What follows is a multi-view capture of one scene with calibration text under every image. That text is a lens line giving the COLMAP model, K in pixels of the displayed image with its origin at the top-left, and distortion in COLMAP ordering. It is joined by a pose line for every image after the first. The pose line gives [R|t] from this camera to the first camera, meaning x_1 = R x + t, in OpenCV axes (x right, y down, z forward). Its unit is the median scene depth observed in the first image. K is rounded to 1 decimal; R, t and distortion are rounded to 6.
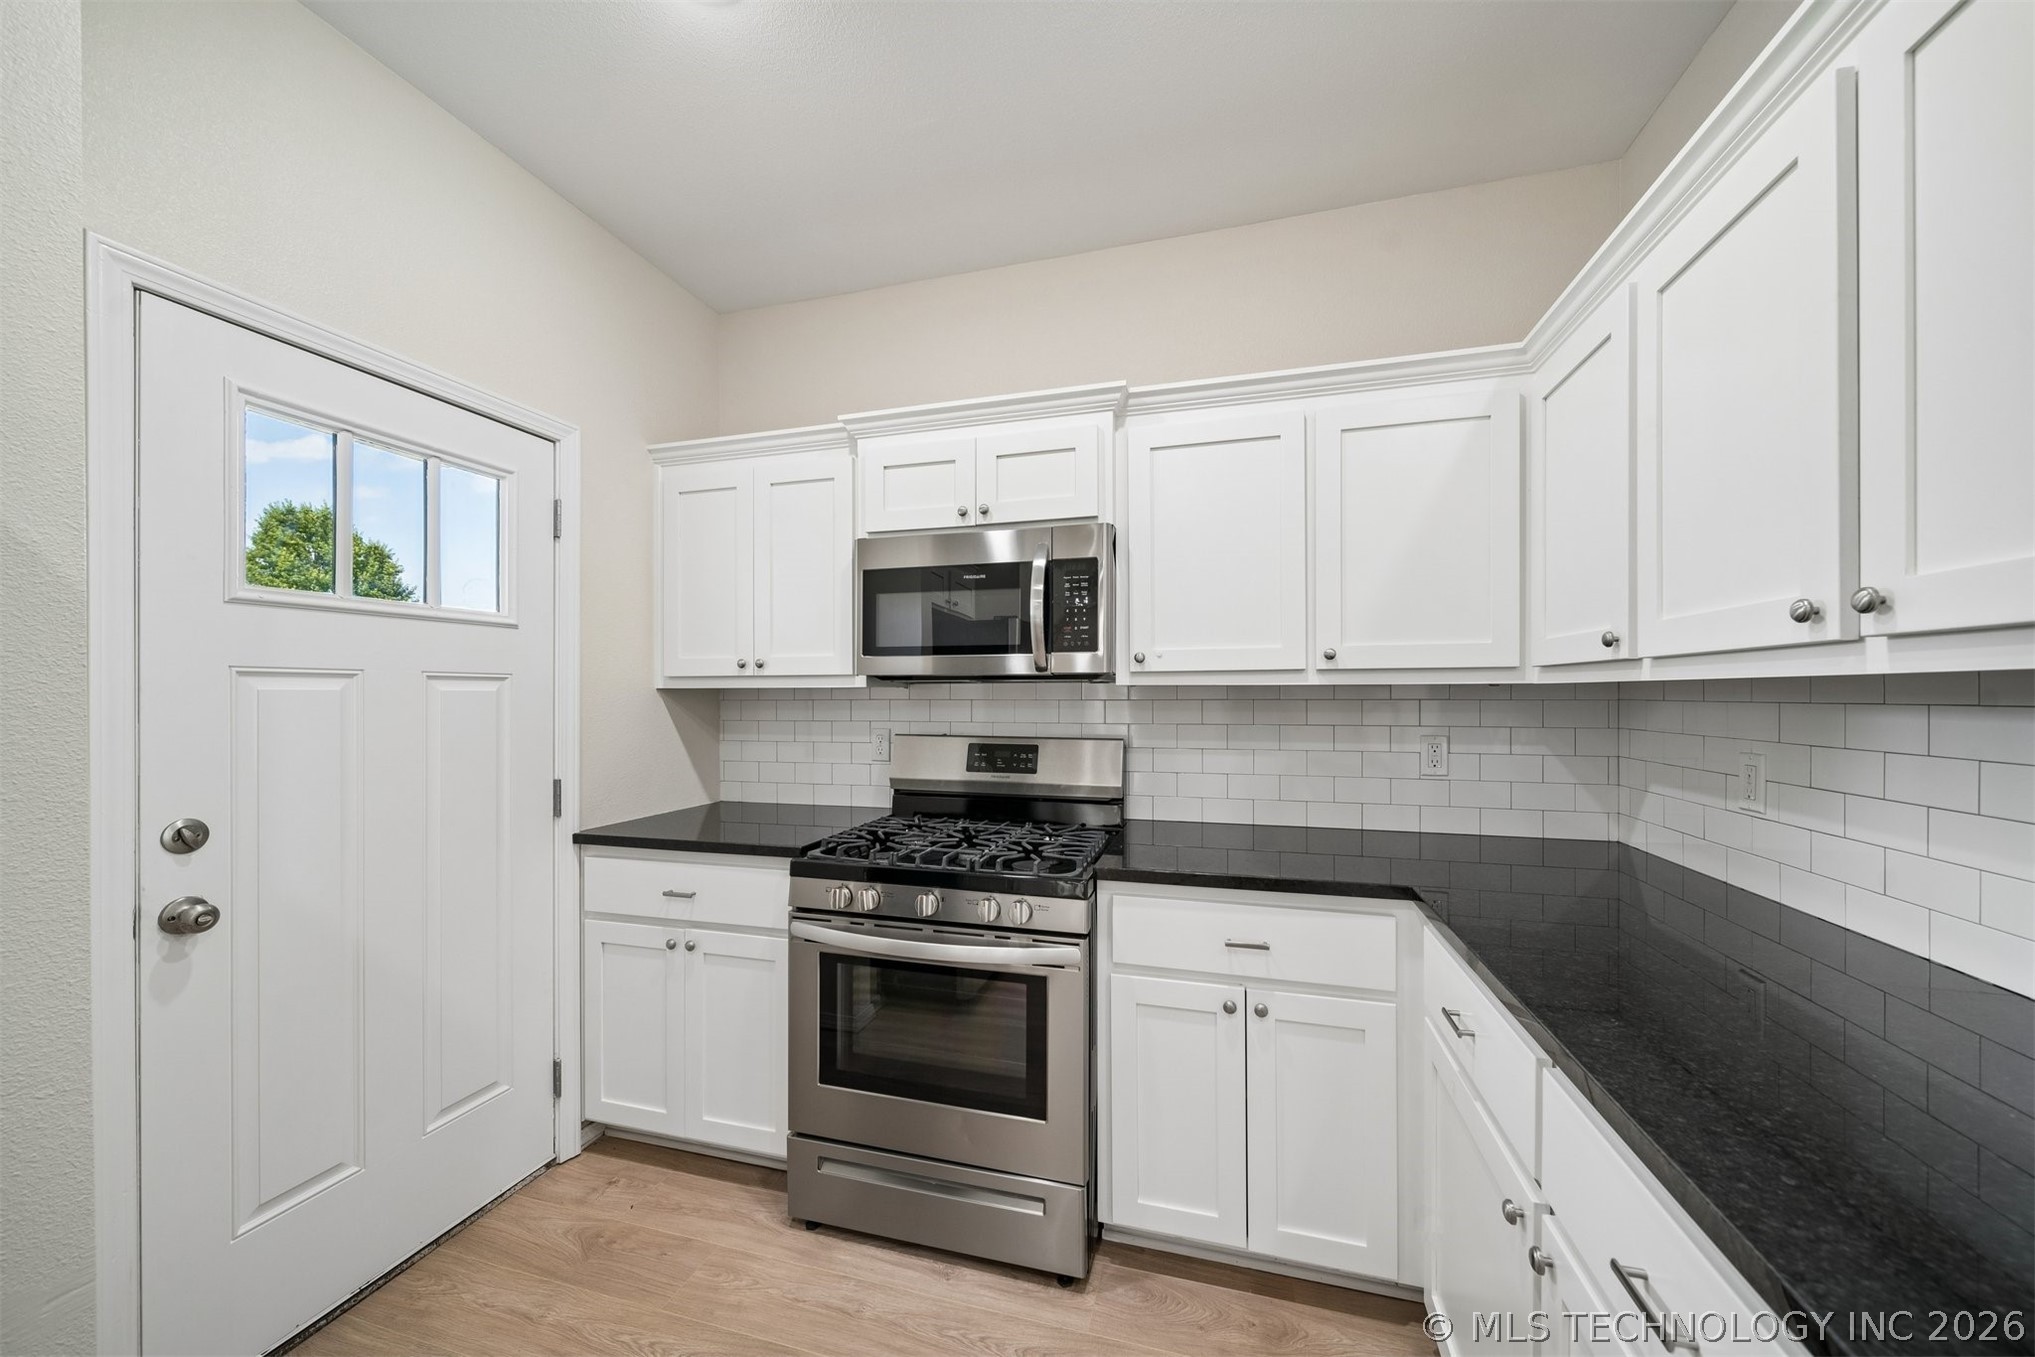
lens RADIAL K [[718.1, 0, 1025.8], [0, 718.1, 695.4], [0, 0, 1]] dist [0.000433, 0.000009]
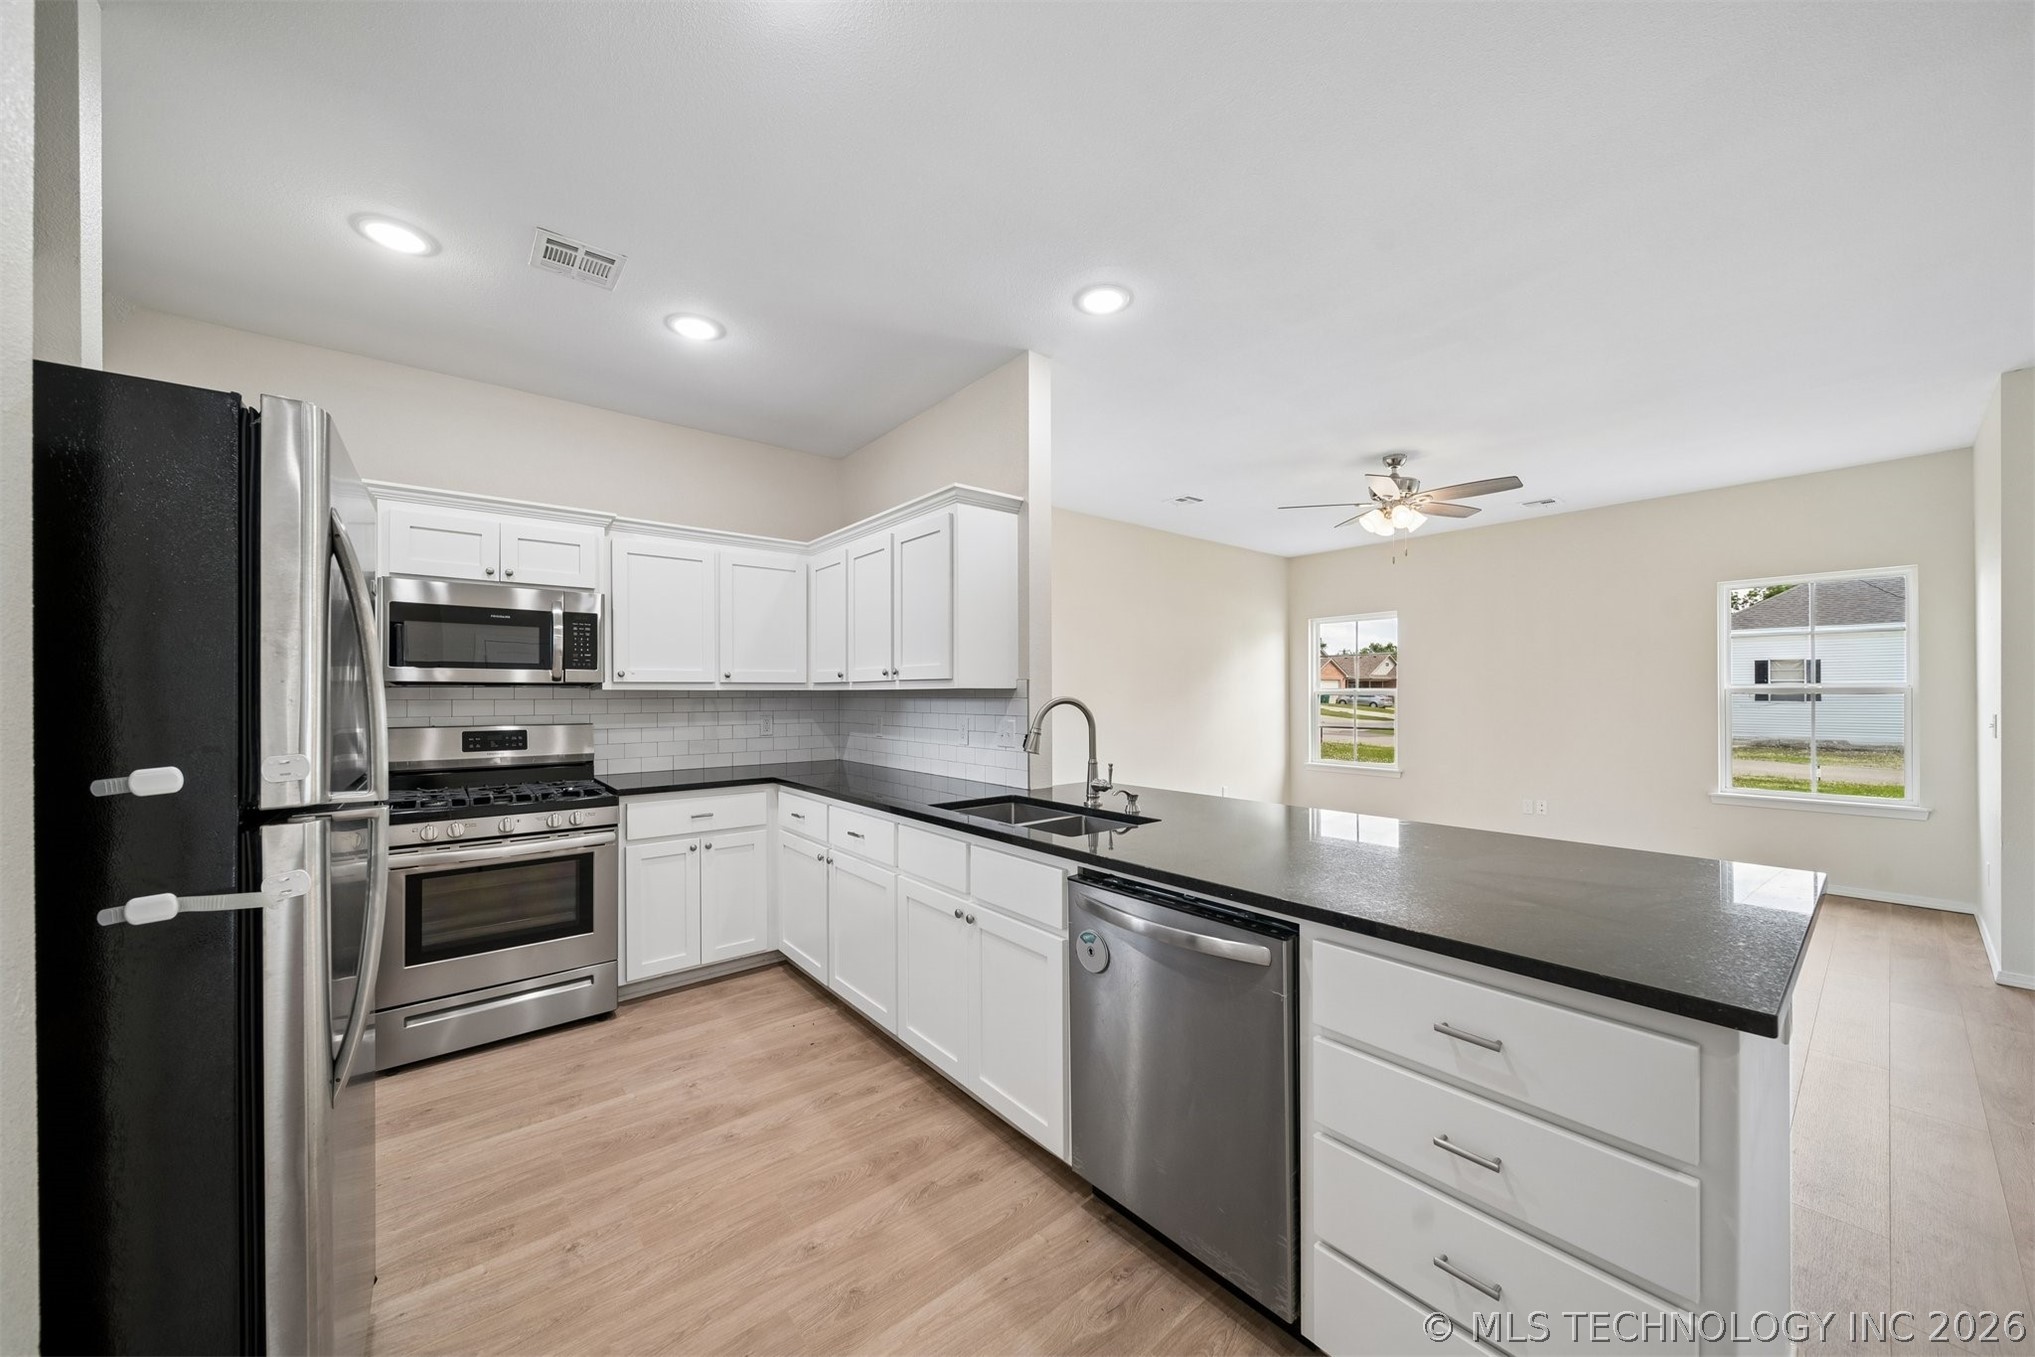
lens RADIAL K [[718.1, 0, 1025.8], [0, 718.1, 695.4], [0, 0, 1]] dist [0.000433, 0.000009]
pose [[0.566320, -0.001263, 0.824184, -0.748298], [0.002789, 0.999996, -0.000384, 0.002419], [-0.824180, 0.002516, 0.566322, -0.813493]]
